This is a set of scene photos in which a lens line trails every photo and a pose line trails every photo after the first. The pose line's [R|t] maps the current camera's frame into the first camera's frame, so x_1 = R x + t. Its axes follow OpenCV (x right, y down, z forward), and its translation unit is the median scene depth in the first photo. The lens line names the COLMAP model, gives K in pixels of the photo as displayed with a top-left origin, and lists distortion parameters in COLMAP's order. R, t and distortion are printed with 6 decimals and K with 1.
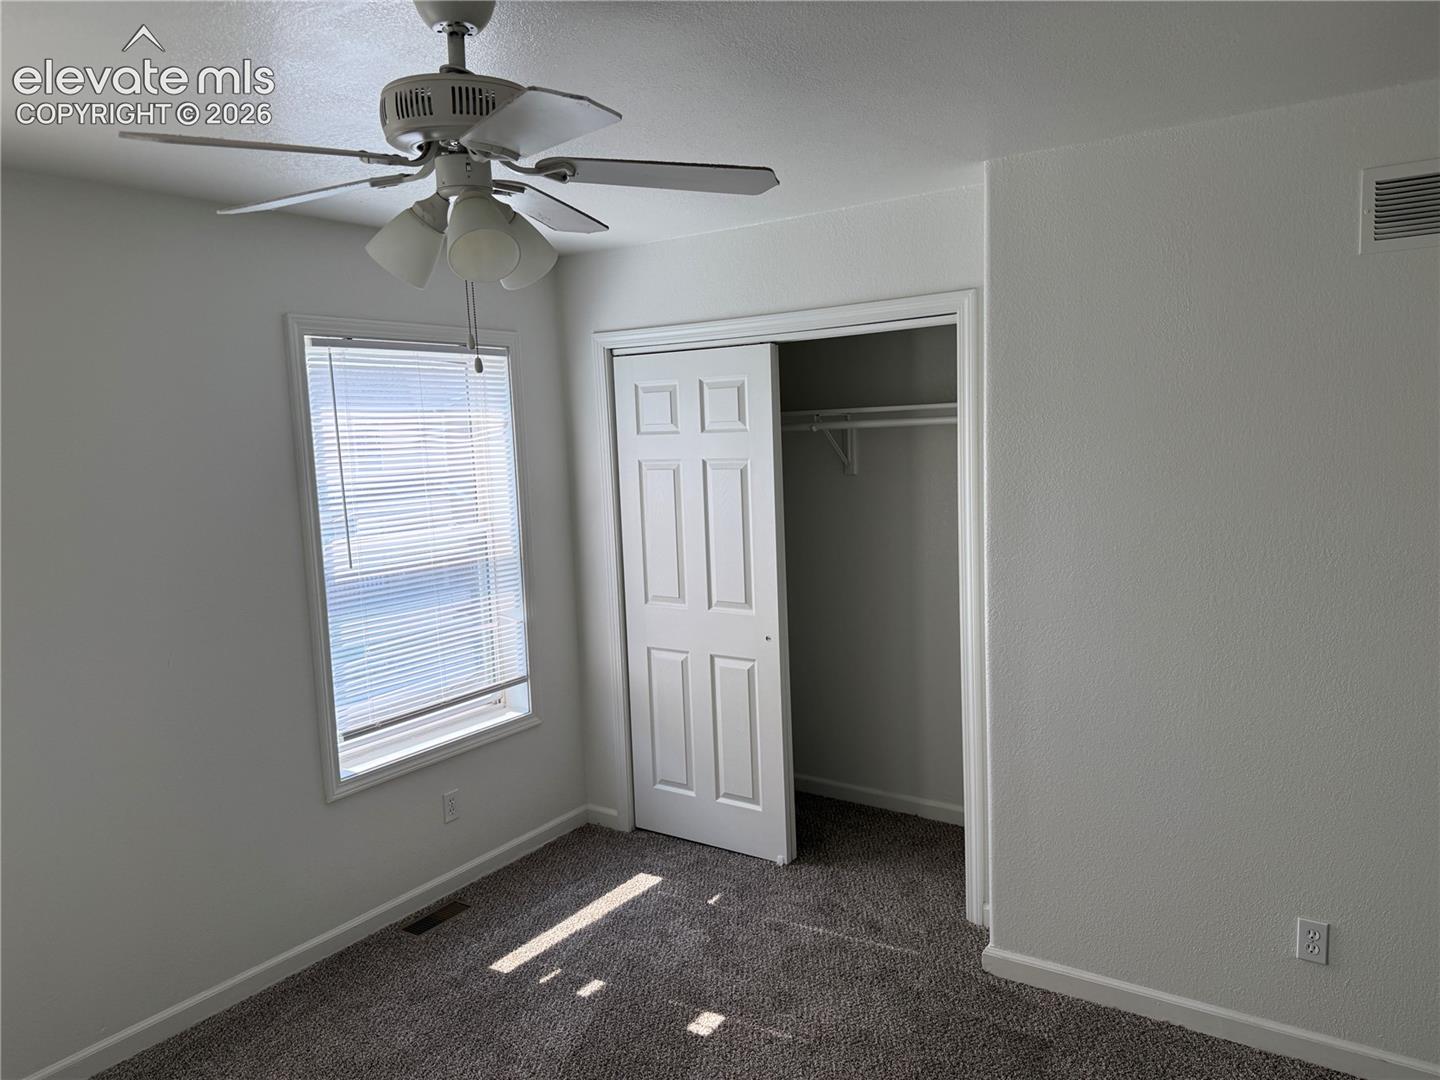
lens RADIAL K [[999.5, 0, 720.0], [0, 999.5, 540.0], [0, 0, 1]] dist [-0.041962, -0.001780]
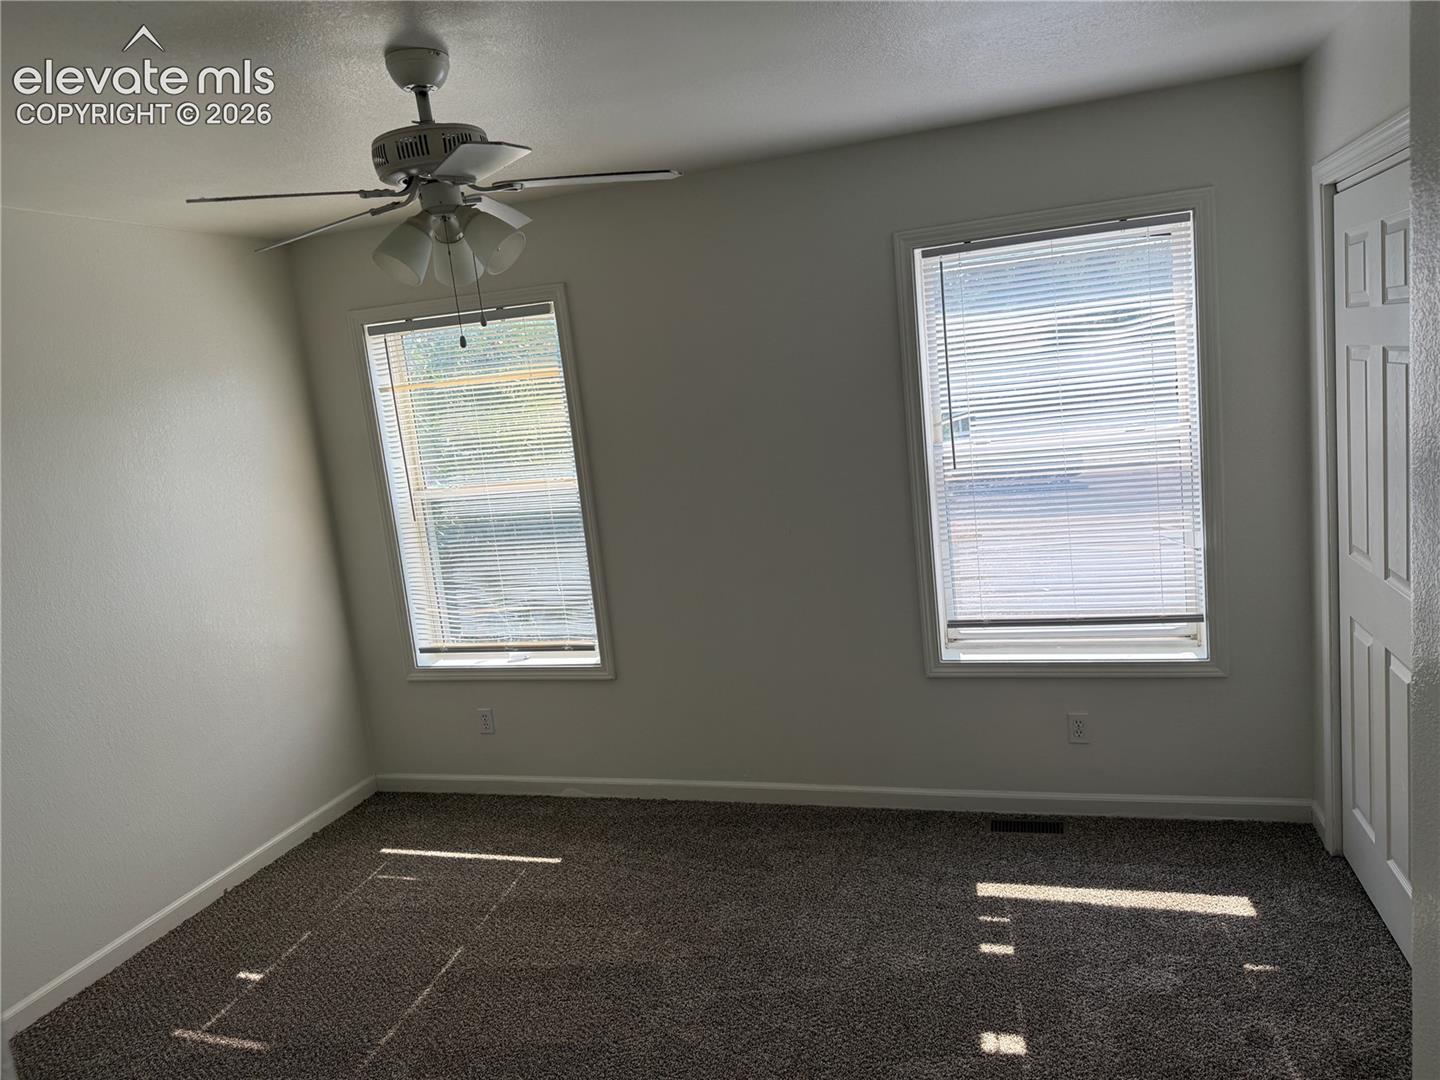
lens RADIAL K [[998.5, 0, 720.0], [0, 998.5, 540.0], [0, 0, 1]] dist [0.023619, -0.002872]
pose [[0.286806, 0.153901, -0.945546, 0.568438], [-0.016211, 0.987650, 0.155837, -0.058143], [0.957852, -0.029367, 0.285758, 0.456186]]
